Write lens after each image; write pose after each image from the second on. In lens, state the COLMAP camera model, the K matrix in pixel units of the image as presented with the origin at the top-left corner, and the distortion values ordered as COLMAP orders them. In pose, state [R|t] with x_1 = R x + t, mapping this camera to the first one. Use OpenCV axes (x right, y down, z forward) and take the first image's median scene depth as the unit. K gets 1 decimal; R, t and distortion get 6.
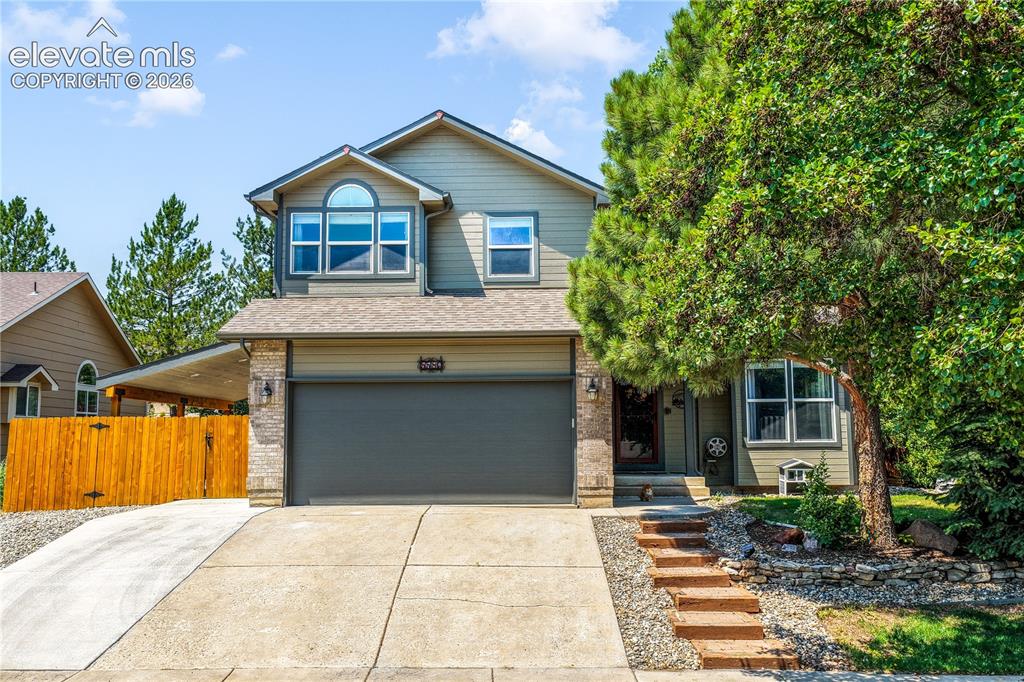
lens RADIAL K [[848.0, 0, 513.8], [0, 848.0, 339.8], [0, 0, 1]] dist [-0.012888, 0.042774]
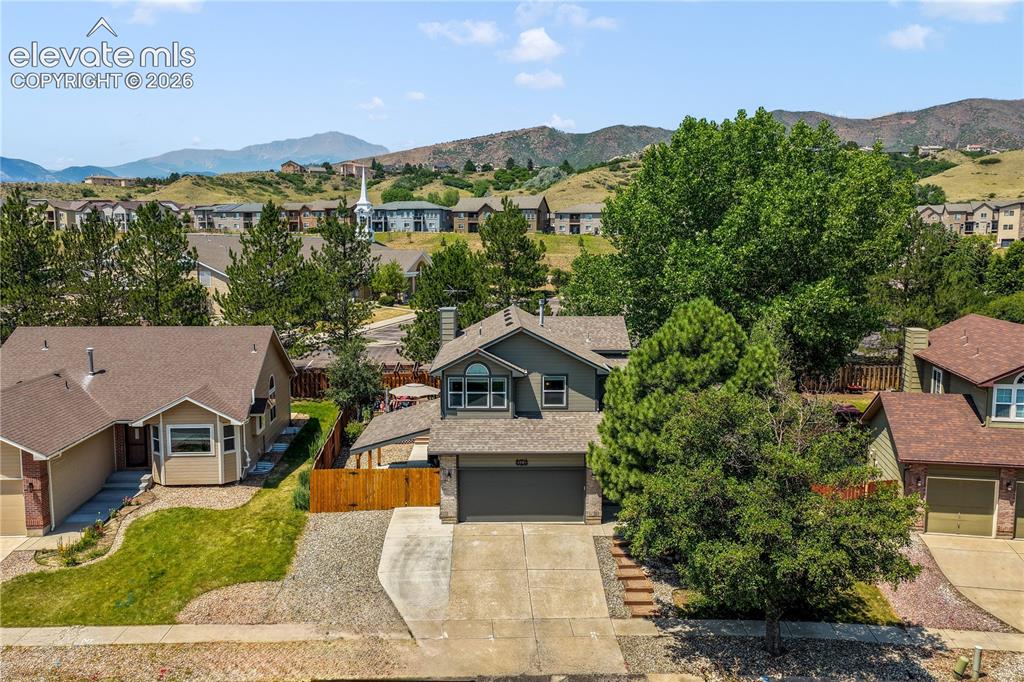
lens RADIAL K [[848.0, 0, 513.8], [0, 848.0, 339.8], [0, 0, 1]] dist [-0.012888, 0.042774]
pose [[0.999146, 0.005678, 0.040931, -0.190247], [-0.014719, 0.974448, 0.224132, -0.704334], [-0.038613, -0.224544, 0.973699, -0.982976]]
